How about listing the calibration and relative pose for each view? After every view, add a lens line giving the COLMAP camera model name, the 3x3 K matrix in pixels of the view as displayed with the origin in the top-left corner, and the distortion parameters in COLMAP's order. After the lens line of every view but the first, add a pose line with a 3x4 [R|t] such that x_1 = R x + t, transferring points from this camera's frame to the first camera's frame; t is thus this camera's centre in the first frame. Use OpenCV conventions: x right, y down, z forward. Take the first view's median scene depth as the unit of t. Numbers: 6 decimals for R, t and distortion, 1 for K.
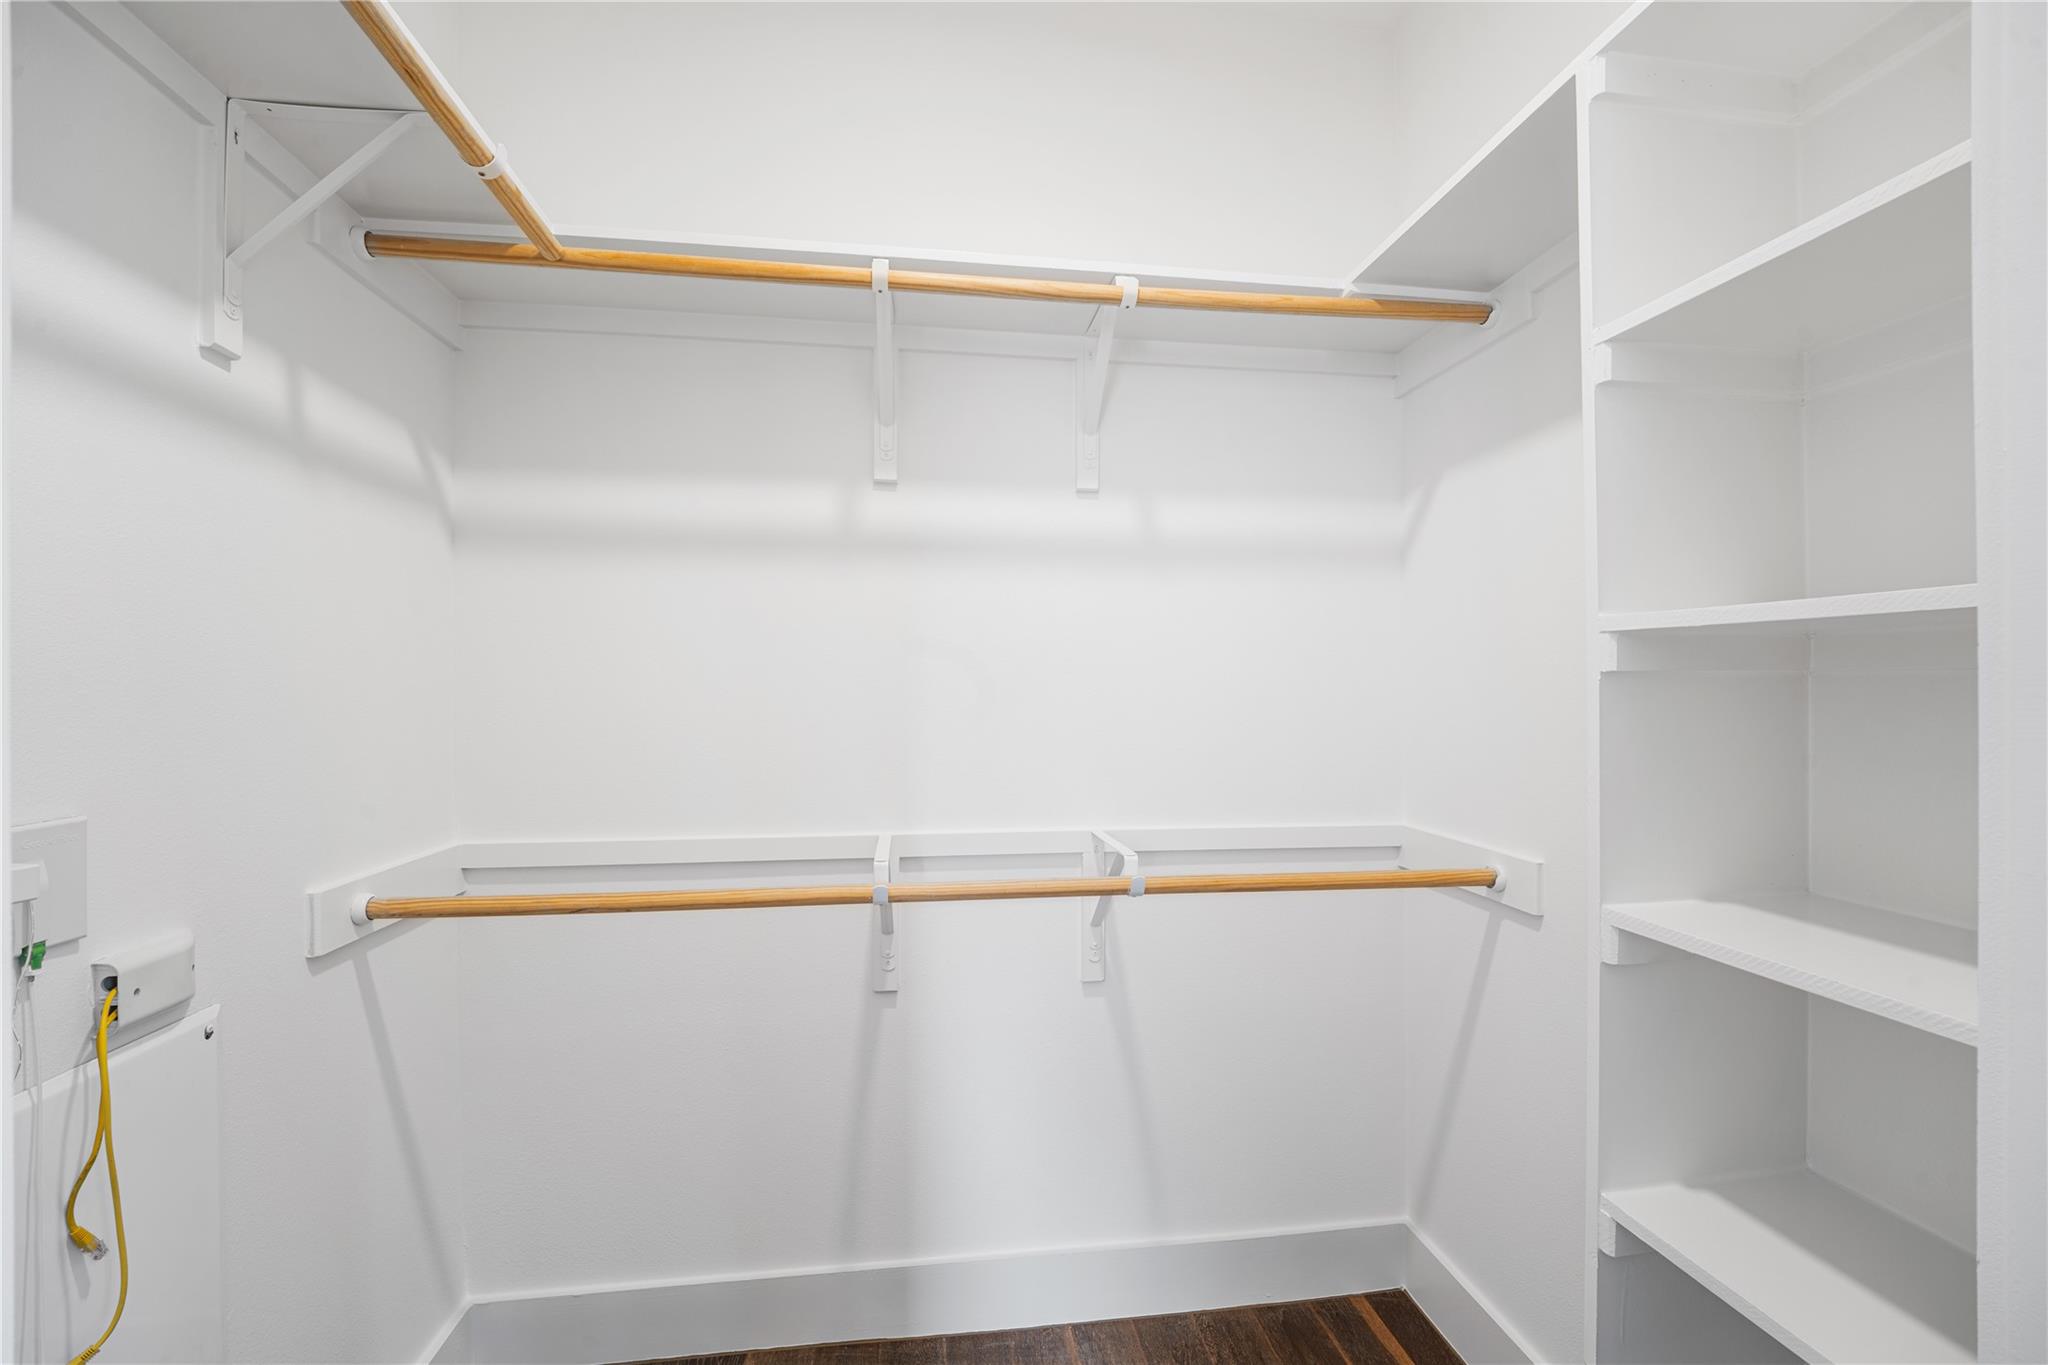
lens RADIAL K [[849.2, 0, 1019.3], [0, 849.2, 681.5], [0, 0, 1]] dist [-0.010023, -0.003965]
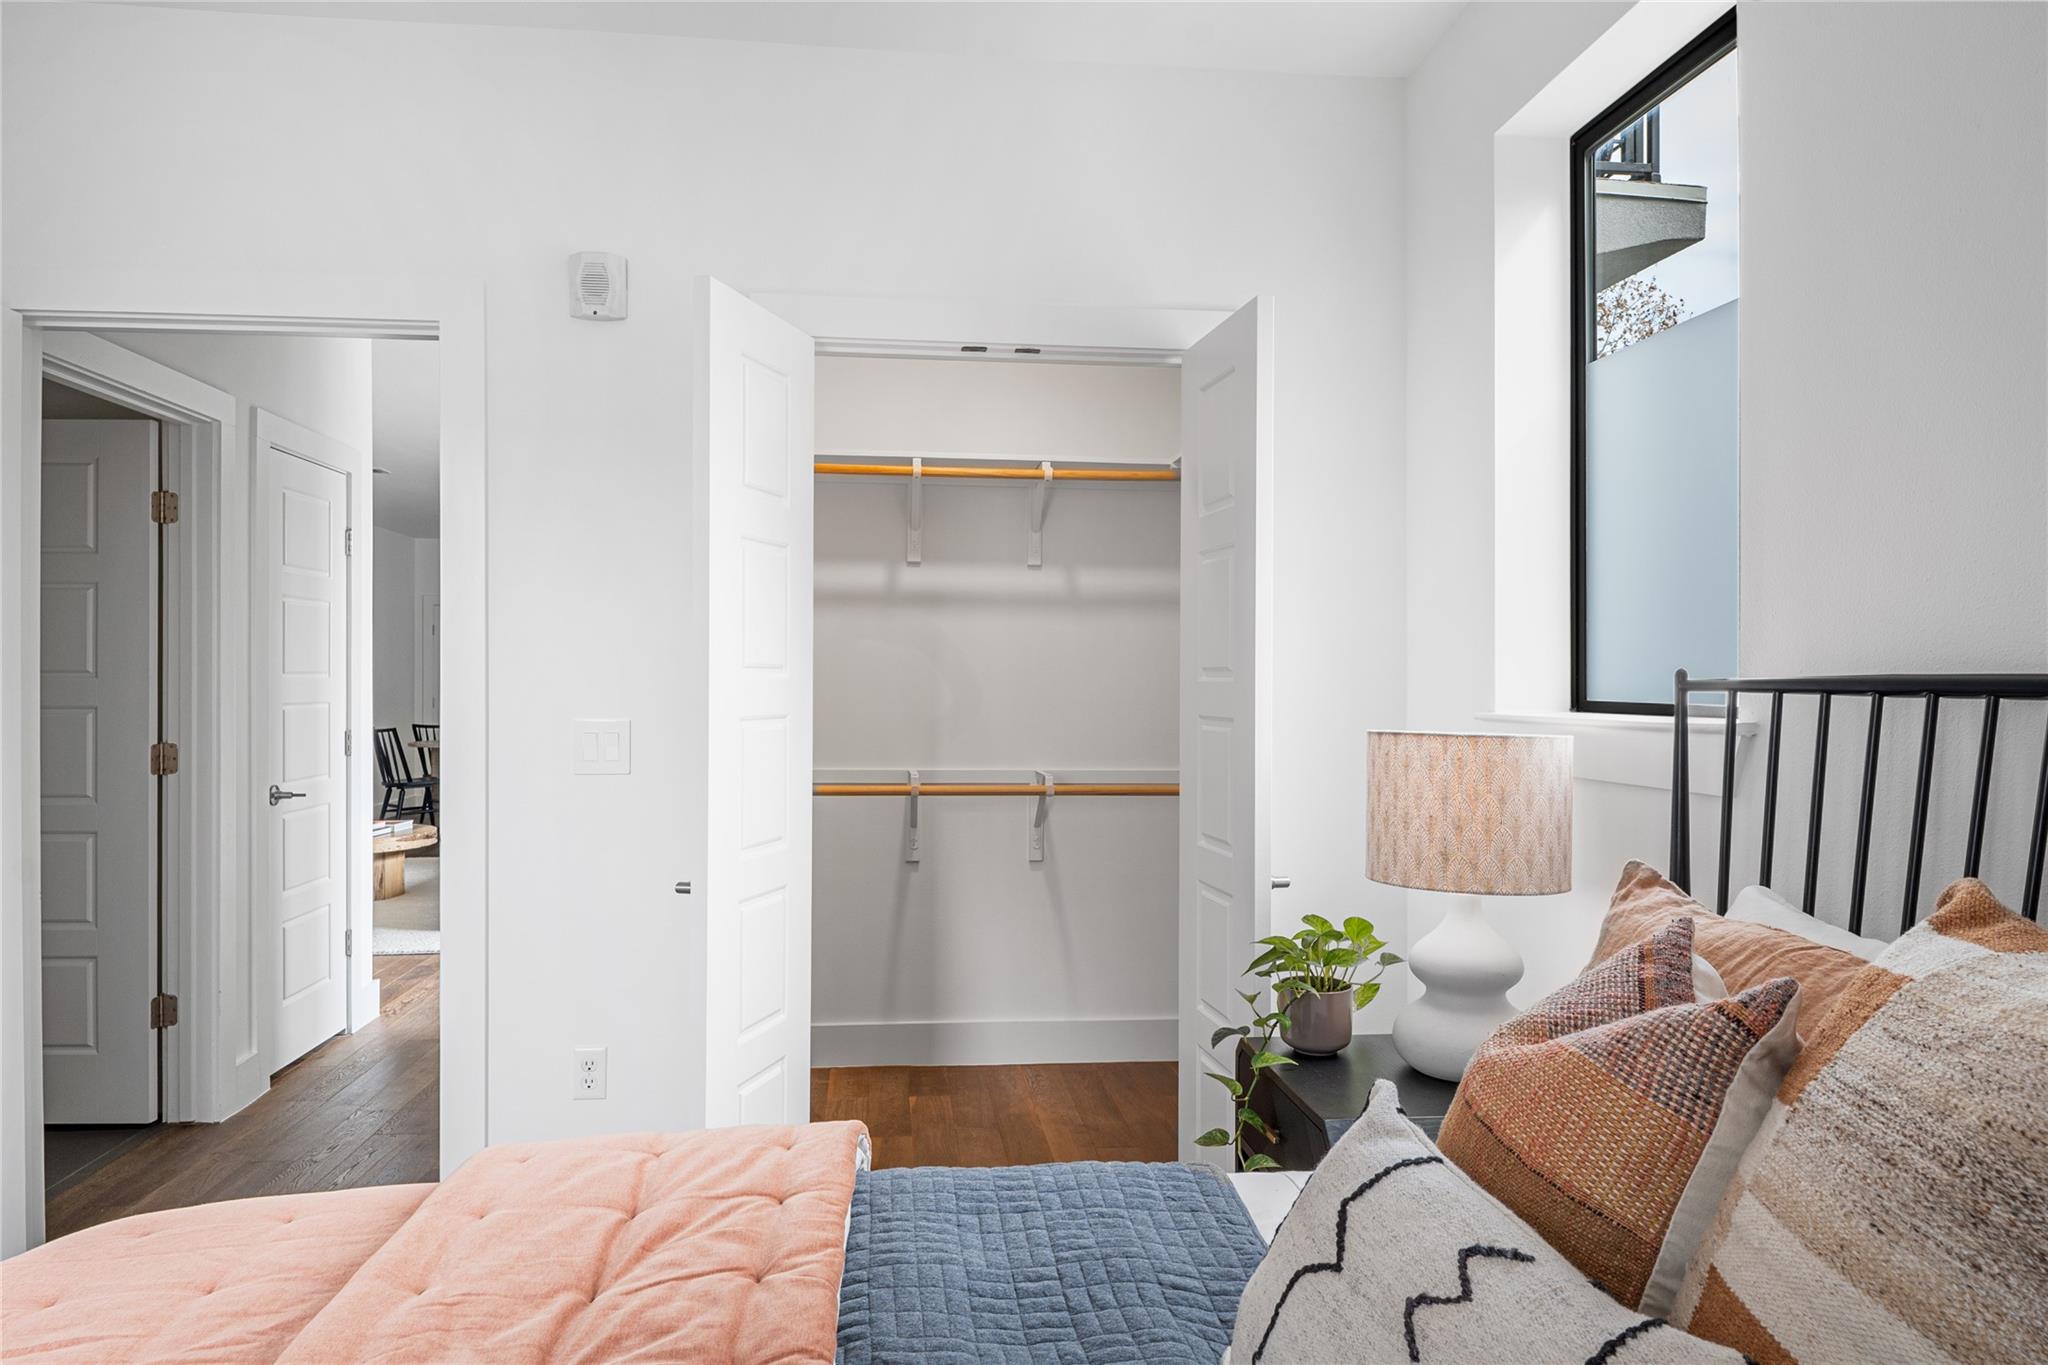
lens RADIAL K [[1291.1, 0, 1023.7], [0, 1291.1, 679.2], [0, 0, 1]] dist [0.007892, -0.007529]
pose [[0.999860, 0.005482, -0.015790, 0.105624], [-0.005490, 0.999985, -0.000514, -0.000972], [0.015787, 0.000601, 0.999875, -1.599848]]
